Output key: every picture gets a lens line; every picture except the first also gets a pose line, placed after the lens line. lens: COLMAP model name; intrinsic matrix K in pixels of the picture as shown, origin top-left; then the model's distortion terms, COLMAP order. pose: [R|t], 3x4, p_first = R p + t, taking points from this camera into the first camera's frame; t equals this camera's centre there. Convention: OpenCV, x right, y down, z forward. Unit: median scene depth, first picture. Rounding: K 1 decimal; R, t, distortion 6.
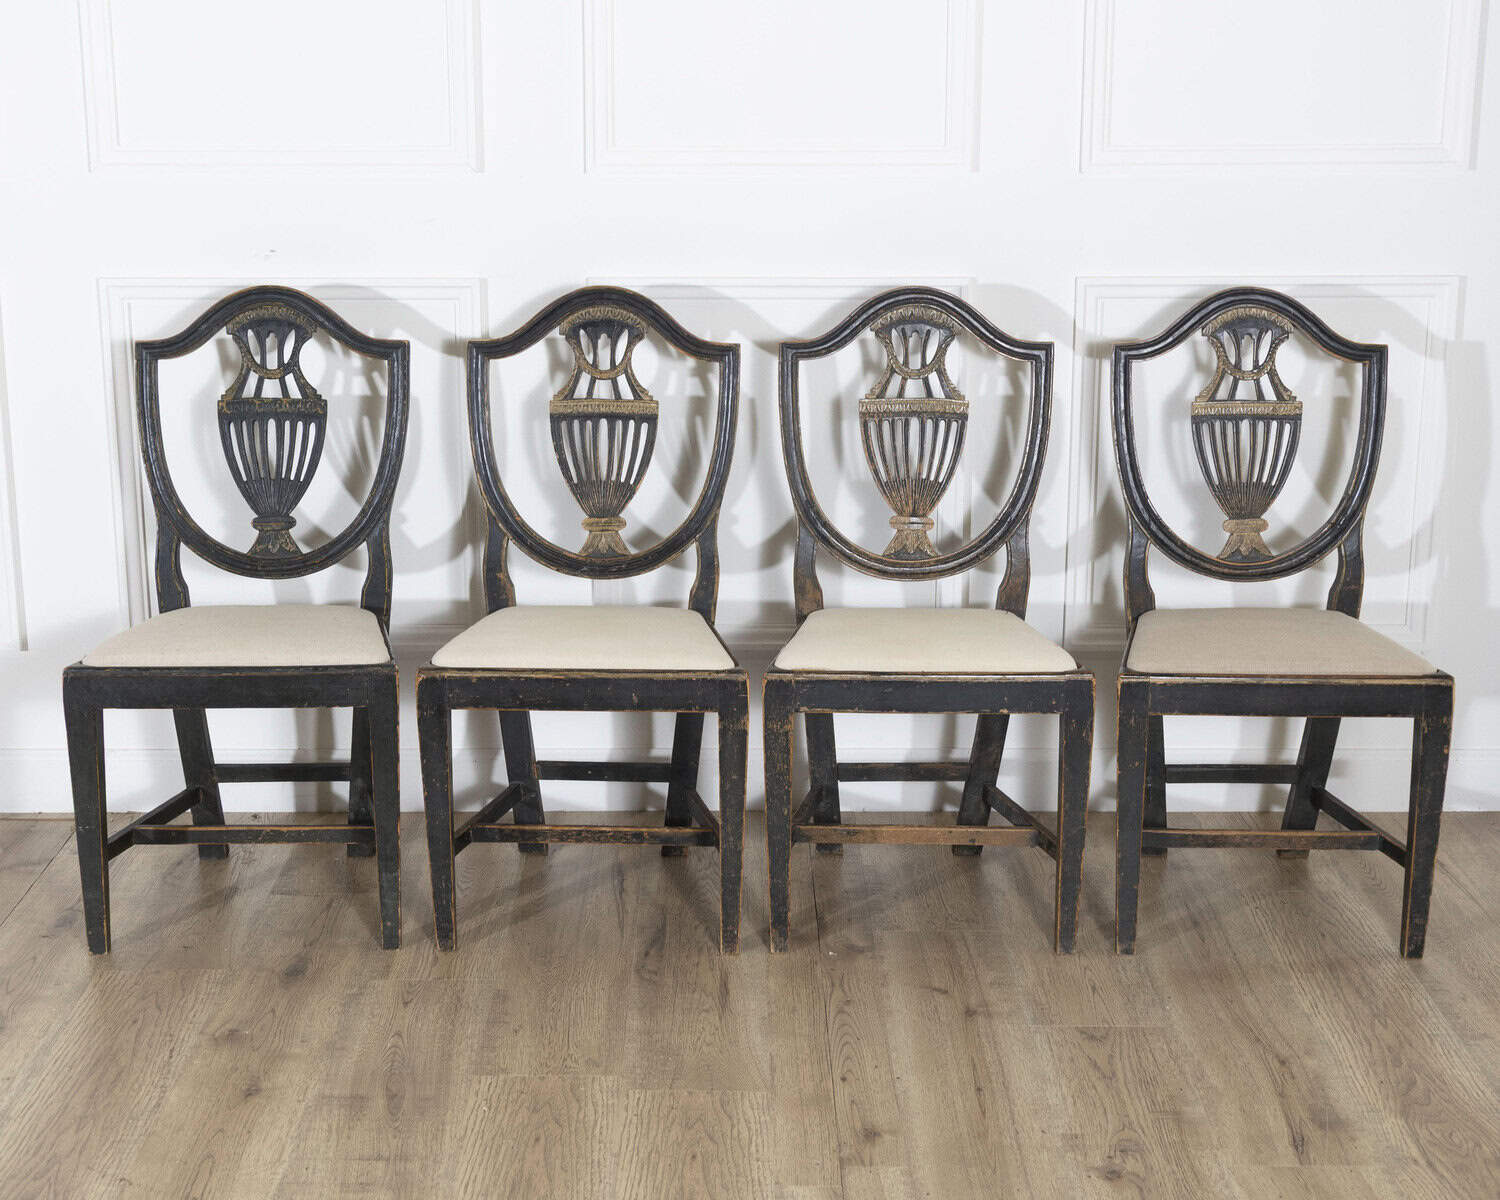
lens RADIAL K [[2288.7, 0, 773.5], [0, 2288.7, 543.1], [0, 0, 1]] dist [0.059829, 0.000000]
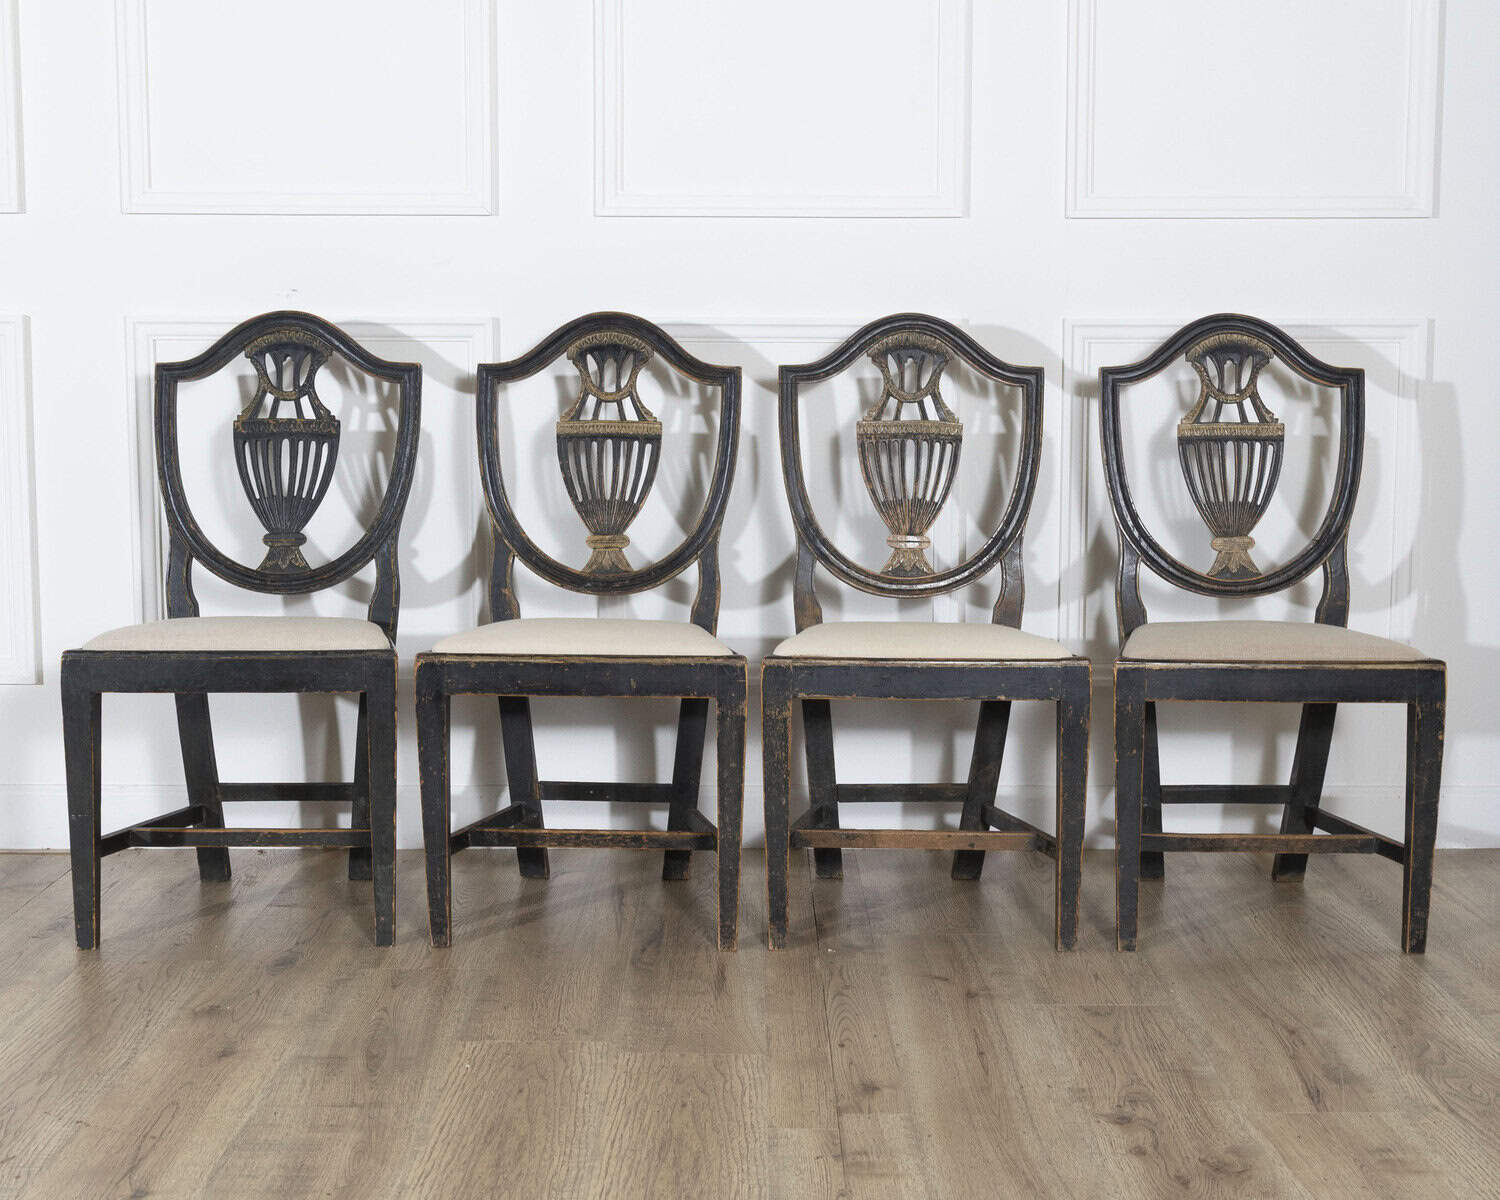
lens RADIAL K [[2023.3, 0, 810.0], [0, 2023.3, 549.0], [0, 0, 1]] dist [0.033321, 0.000000]
pose [[0.999949, 0.000273, 0.010082, 0.007168], [0.001122, 0.990418, -0.138101, 0.120942], [-0.010023, 0.138105, 0.990367, 0.104568]]
